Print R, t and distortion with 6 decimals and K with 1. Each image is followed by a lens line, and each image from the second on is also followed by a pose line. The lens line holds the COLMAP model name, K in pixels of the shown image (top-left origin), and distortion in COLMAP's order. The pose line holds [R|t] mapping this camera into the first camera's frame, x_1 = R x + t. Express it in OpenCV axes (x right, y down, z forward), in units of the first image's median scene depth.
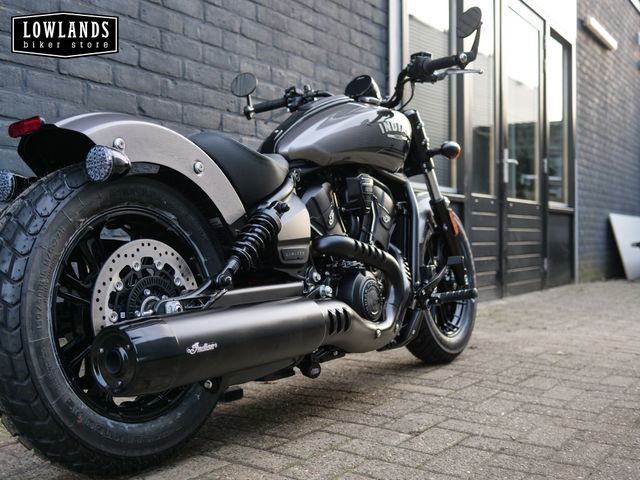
lens RADIAL K [[736.4, 0, 317.0], [0, 736.4, 242.6], [0, 0, 1]] dist [-0.000359, 0.000000]
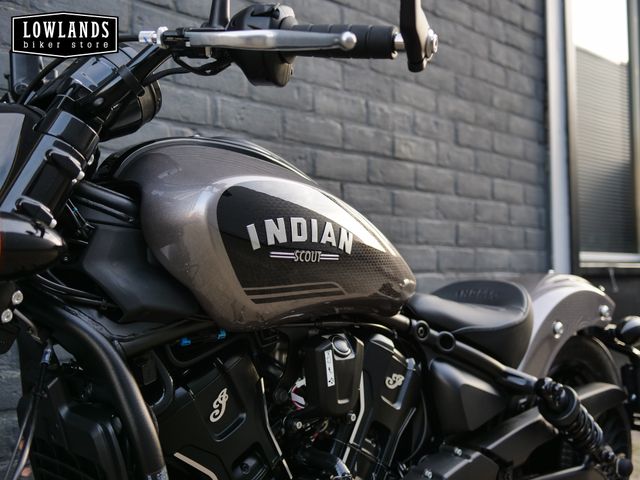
lens RADIAL K [[736.4, 0, 320.8], [0, 736.4, 242.5], [0, 0, 1]] dist [-0.000359, 0.000000]
pose [[0.982837, -0.016147, -0.183769, 0.019063], [0.007582, 0.998856, -0.047212, -0.100701], [0.184322, 0.045008, 0.981835, 0.438080]]
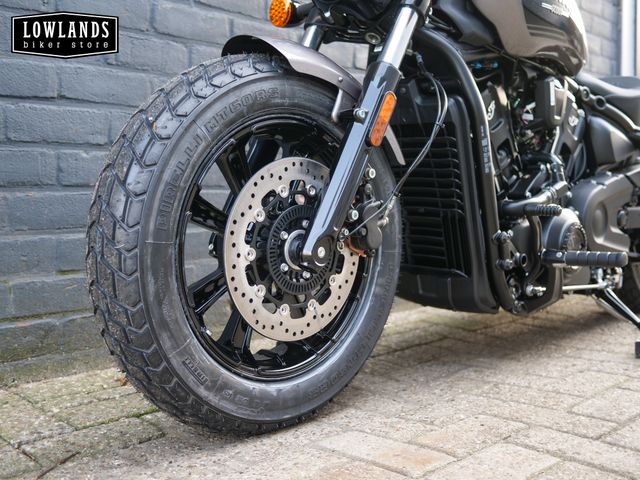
lens RADIAL K [[736.4, 0, 319.5], [0, 736.4, 237.9], [0, 0, 1]] dist [-0.000359, 0.000000]
pose [[0.982581, 0.001581, -0.185827, -0.125858], [0.009340, 0.998280, 0.057879, 0.030357], [0.185598, -0.058607, 0.980876, 0.177186]]
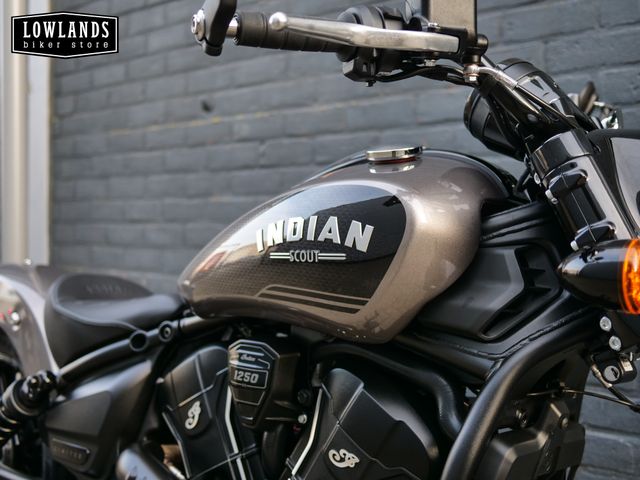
lens RADIAL K [[736.4, 0, 319.3], [0, 736.4, 244.1], [0, 0, 1]] dist [-0.000359, 0.000000]
pose [[-0.122451, 0.025446, -0.992148, 0.423842], [-0.012018, 0.999560, 0.027119, -0.137786], [0.992402, 0.015244, -0.122092, 0.909102]]
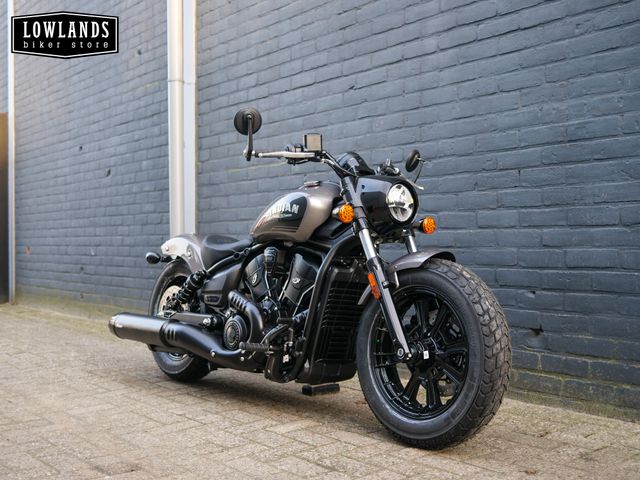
lens RADIAL K [[736.4, 0, 316.2], [0, 736.4, 238.8], [0, 0, 1]] dist [-0.000359, 0.000000]
pose [[-0.289021, -0.002430, -0.957320, 1.118961], [0.004008, 0.999985, -0.003748, -0.085452], [0.957314, -0.004920, -0.289007, 1.223931]]
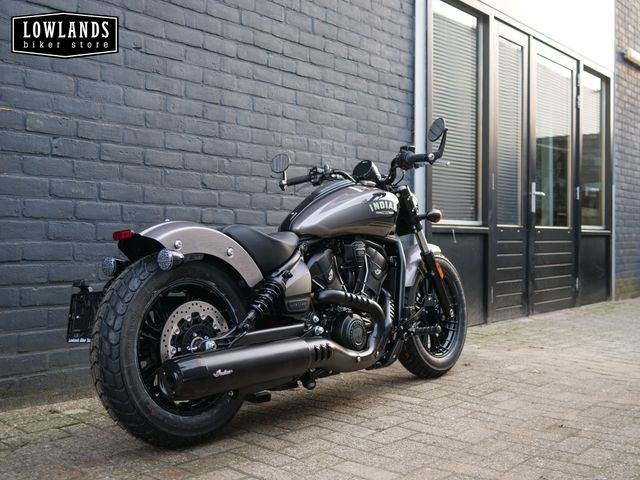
lens RADIAL K [[736.4, 0, 317.5], [0, 736.4, 240.5], [0, 0, 1]] dist [-0.000359, 0.000000]
pose [[0.993850, 0.008490, -0.110410, 0.117251], [-0.008477, 0.999964, 0.000591, -0.078790], [0.110411, 0.000348, 0.993886, -0.315120]]
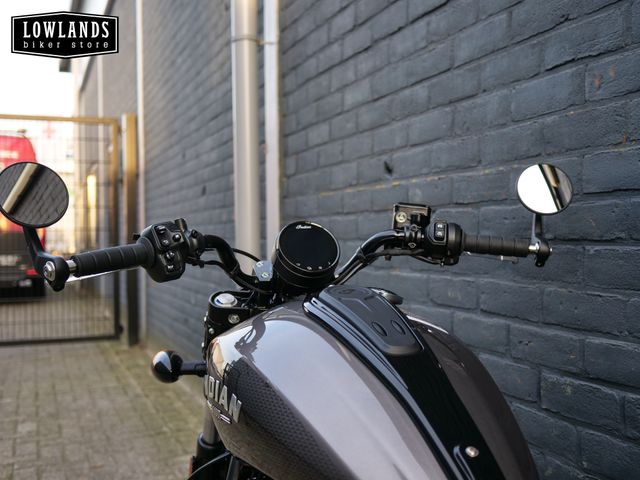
lens RADIAL K [[736.4, 0, 324.4], [0, 736.4, 238.1], [0, 0, 1]] dist [-0.000359, 0.000000]
pose [[-0.569161, 0.010050, -0.822164, 0.245977], [0.010770, 0.999931, 0.004767, -0.207735], [0.822155, -0.006141, -0.569230, 1.059440]]
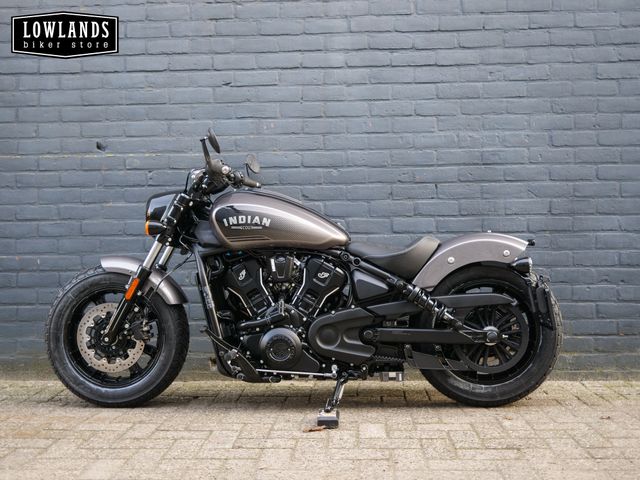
lens RADIAL K [[736.4, 0, 316.8], [0, 736.4, 240.4], [0, 0, 1]] dist [-0.000359, 0.000000]
pose [[0.509491, -0.017307, -0.860302, 0.973779], [0.007254, 0.999849, -0.015818, -0.072590], [0.860445, 0.001818, 0.509539, 0.297918]]
